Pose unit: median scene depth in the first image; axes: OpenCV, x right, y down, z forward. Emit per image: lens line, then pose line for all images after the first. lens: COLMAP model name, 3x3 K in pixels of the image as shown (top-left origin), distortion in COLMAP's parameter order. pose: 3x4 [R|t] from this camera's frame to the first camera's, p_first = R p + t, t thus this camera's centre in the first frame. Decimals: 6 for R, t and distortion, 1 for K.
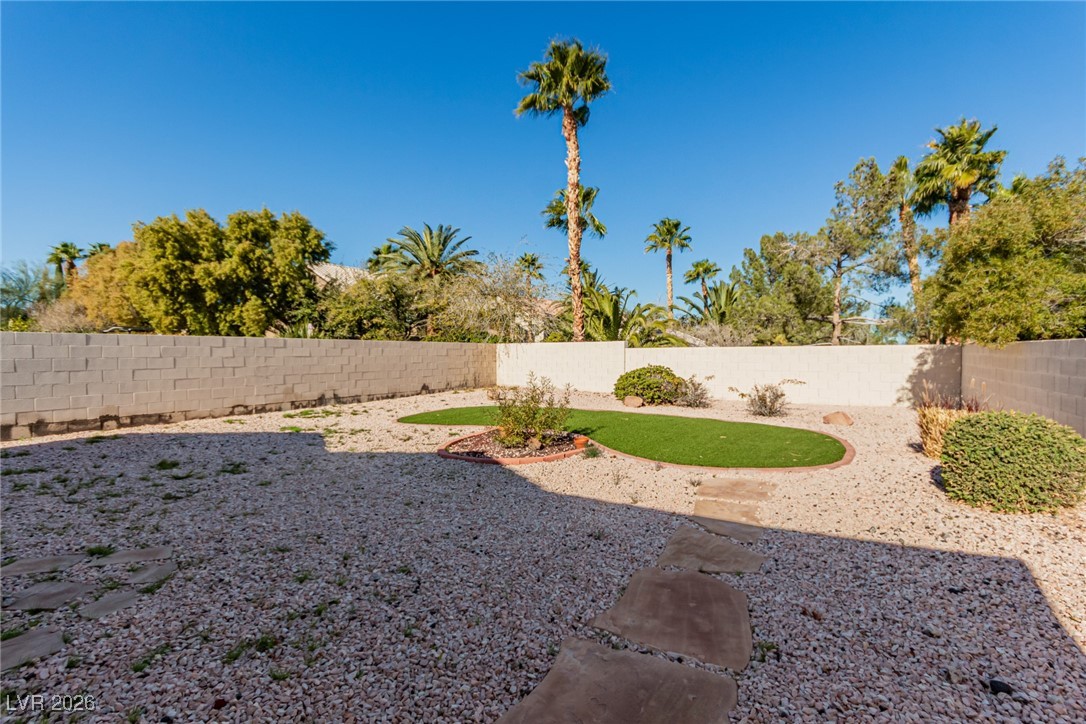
lens RADIAL K [[506.7, 0, 553.2], [0, 506.7, 354.1], [0, 0, 1]] dist [-0.001733, 0.000366]
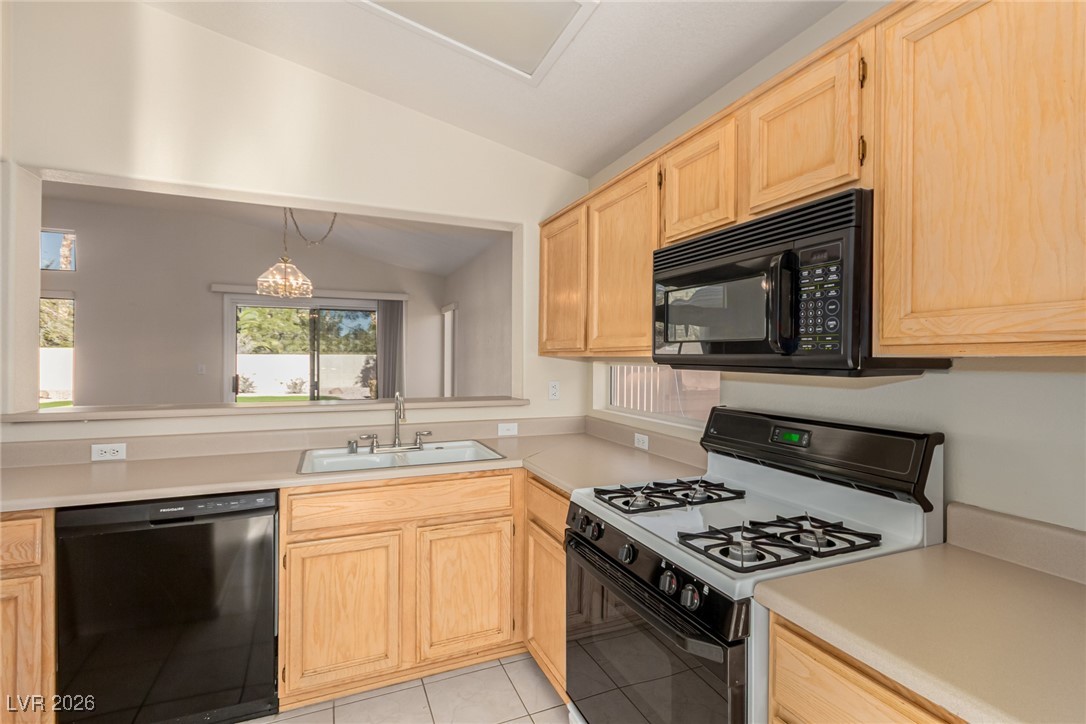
lens RADIAL K [[504.1, 0, 546.6], [0, 504.1, 358.5], [0, 0, 1]] dist [0.001069, 0.000684]
pose [[0.588897, 0.007392, 0.808174, -0.291400], [-0.008695, 0.999958, -0.002810, -0.004754], [-0.808161, -0.005373, 0.588937, -0.455907]]
